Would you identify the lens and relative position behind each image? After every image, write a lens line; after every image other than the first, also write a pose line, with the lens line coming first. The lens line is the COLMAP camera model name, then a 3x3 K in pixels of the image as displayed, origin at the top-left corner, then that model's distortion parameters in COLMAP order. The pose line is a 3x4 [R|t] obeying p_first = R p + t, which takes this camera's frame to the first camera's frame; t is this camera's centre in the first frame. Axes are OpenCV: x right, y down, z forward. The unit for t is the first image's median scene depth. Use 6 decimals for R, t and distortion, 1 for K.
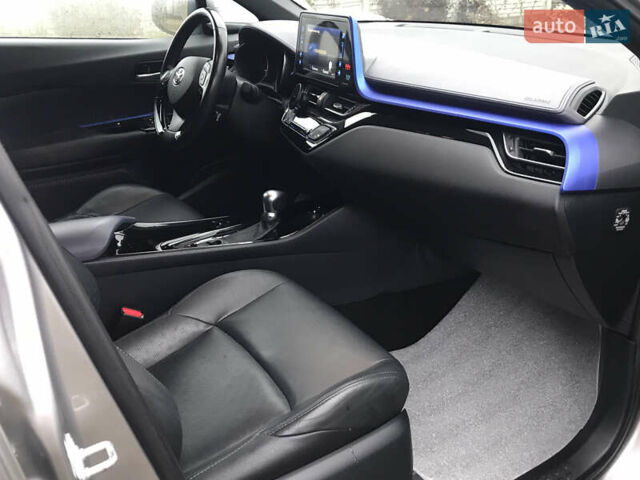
lens RADIAL K [[644.1, 0, 321.5], [0, 644.1, 227.5], [0, 0, 1]] dist [0.020283, -0.009707]
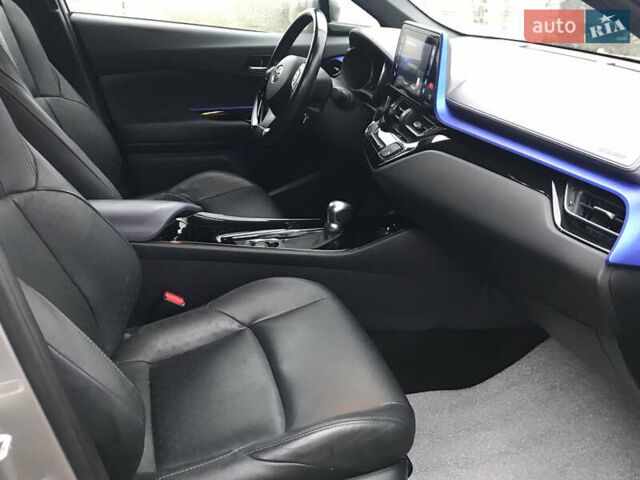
lens RADIAL K [[644.1, 0, 321.5], [0, 644.1, 227.5], [0, 0, 1]] dist [0.020283, -0.009707]
pose [[0.961729, 0.169967, -0.214918, 0.118004], [-0.169509, 0.985311, 0.020698, -0.035578], [0.215279, 0.016525, 0.976413, 0.046344]]
